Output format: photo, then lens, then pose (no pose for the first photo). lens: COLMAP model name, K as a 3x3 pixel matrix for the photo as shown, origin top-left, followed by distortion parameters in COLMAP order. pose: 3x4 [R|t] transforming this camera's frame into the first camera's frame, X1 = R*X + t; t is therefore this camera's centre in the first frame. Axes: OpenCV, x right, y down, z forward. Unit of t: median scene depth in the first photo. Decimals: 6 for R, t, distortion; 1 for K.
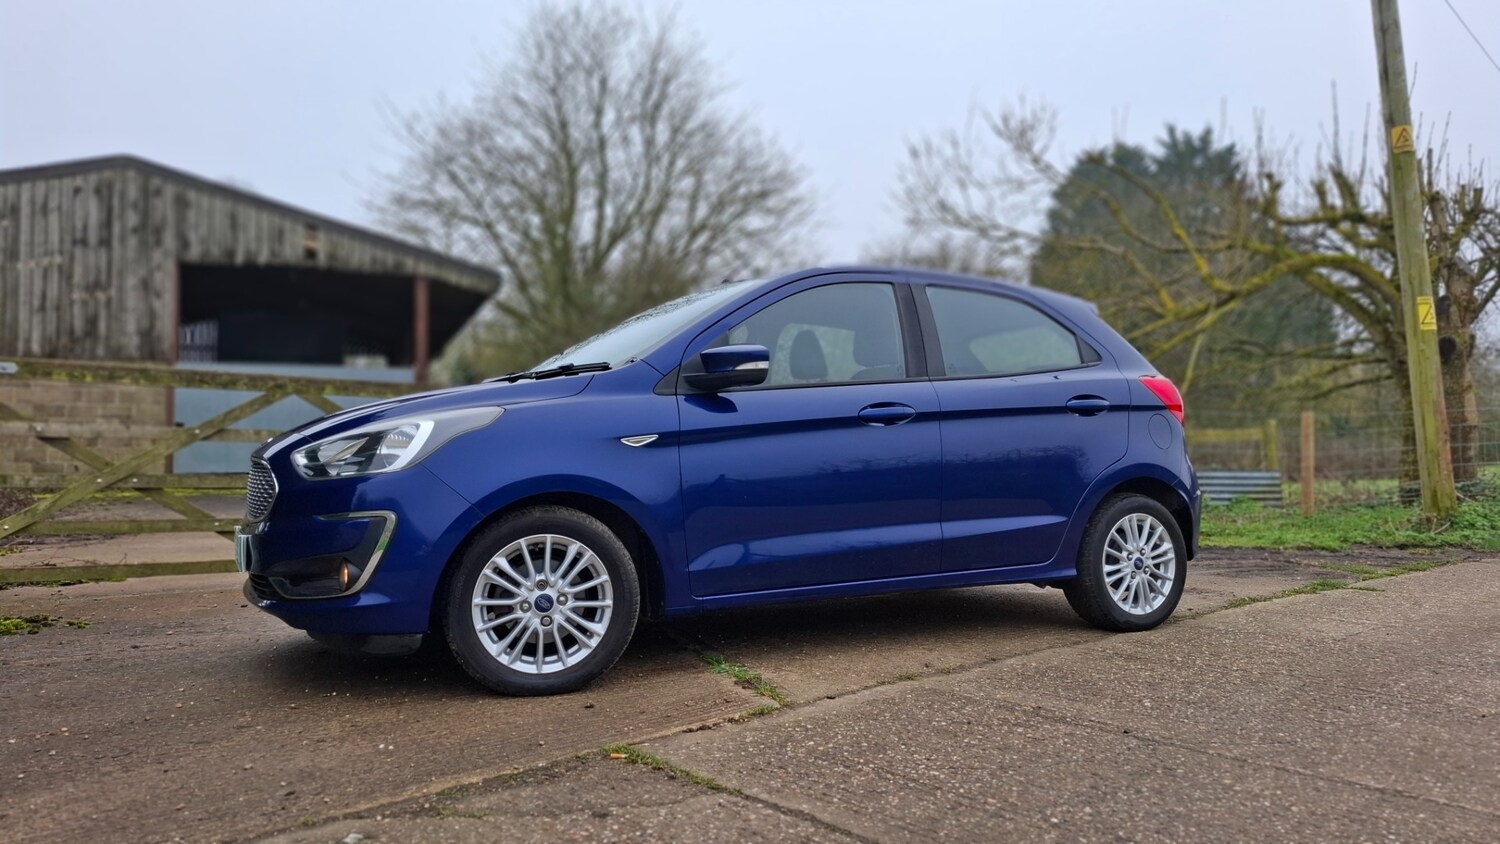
lens RADIAL K [[1055.7, 0, 755.1], [0, 1055.7, 415.9], [0, 0, 1]] dist [0.080603, -0.086706]
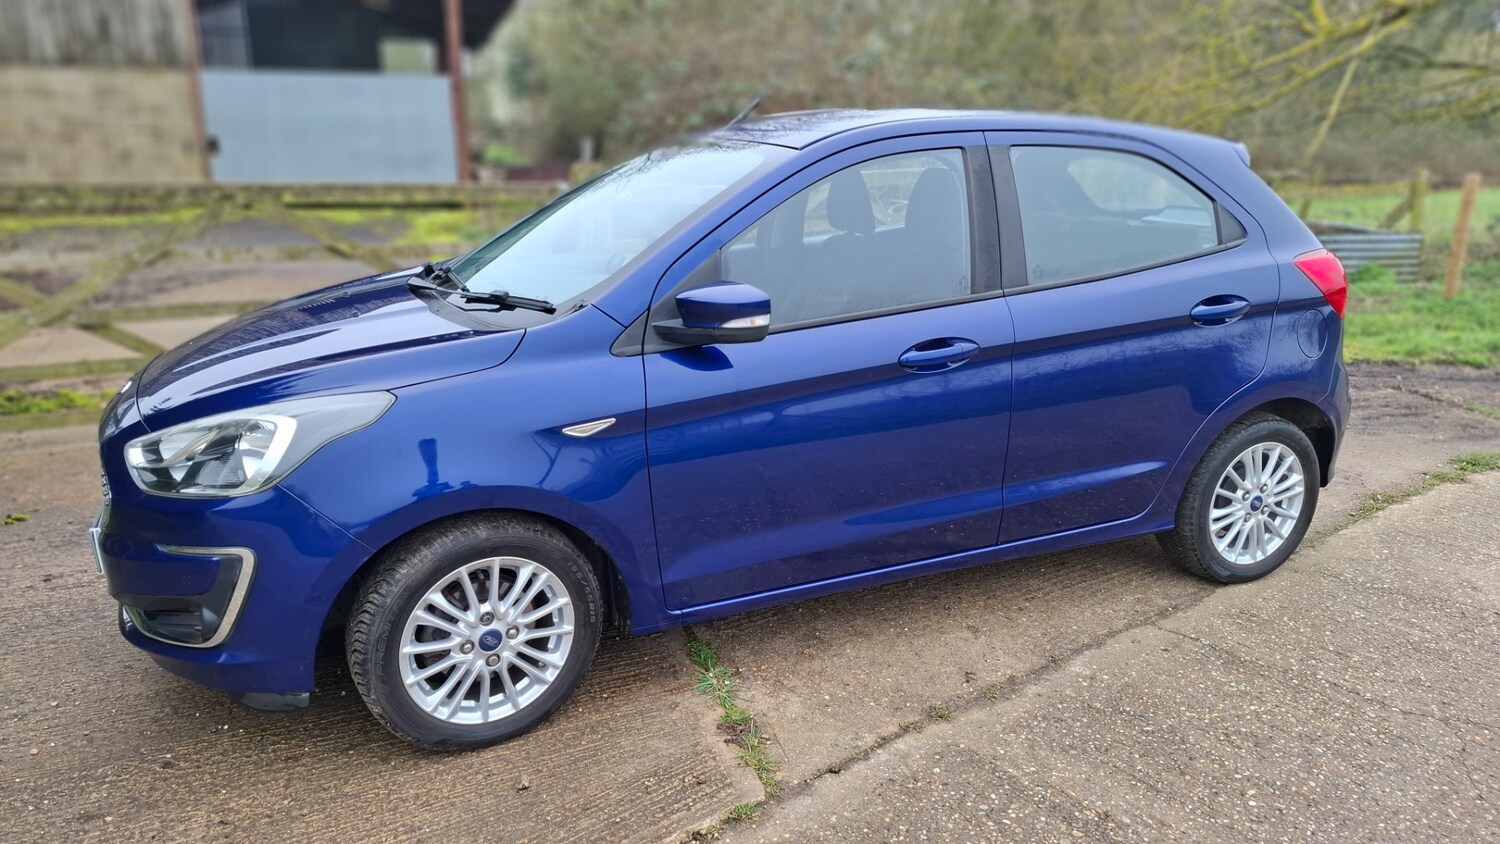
lens RADIAL K [[1054.8, 0, 750.0], [0, 1054.8, 422.0], [0, 0, 1]] dist [0.075937, -0.093213]
pose [[0.997024, 0.028924, -0.071456, 0.040693], [-0.006031, 0.953365, 0.301760, -0.151175], [0.076852, -0.300431, 0.950702, 0.233807]]
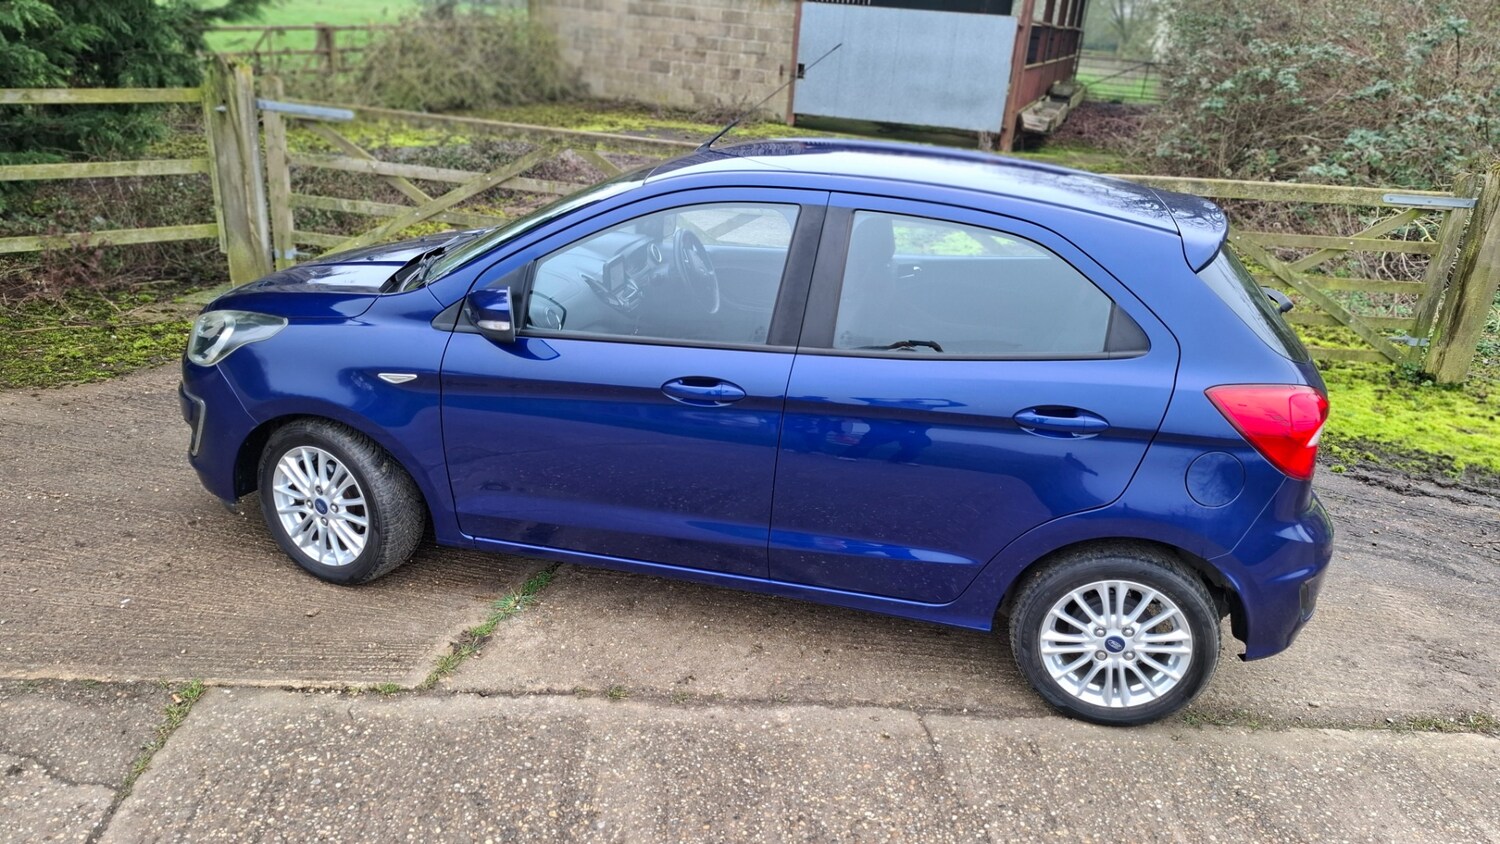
lens RADIAL K [[1053.1, 0, 750.0], [0, 1053.1, 422.0], [0, 0, 1]] dist [0.097801, -0.121994]
pose [[0.764835, 0.287000, -0.576765, 0.527181], [-0.057212, 0.922006, 0.382925, -0.245863], [0.641680, -0.259877, 0.721603, 0.368891]]
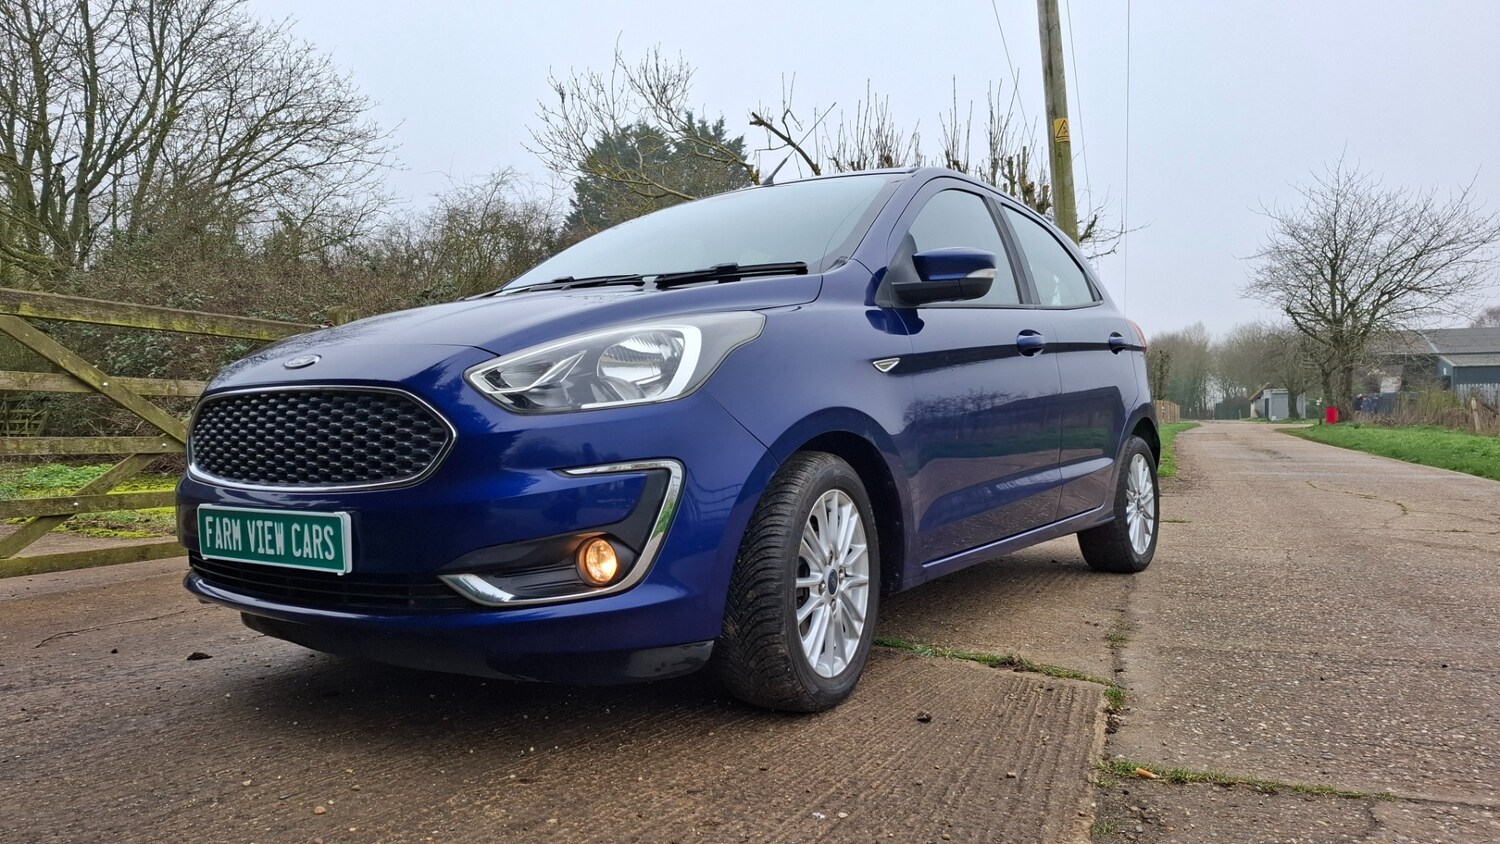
lens RADIAL K [[1055.7, 0, 755.1], [0, 1055.7, 415.9], [0, 0, 1]] dist [0.080603, -0.086706]
pose [[0.892126, -0.009070, 0.451695, -0.401773], [-0.003628, 0.999622, 0.027238, 0.029849], [-0.451771, -0.025939, 0.891757, 0.269395]]
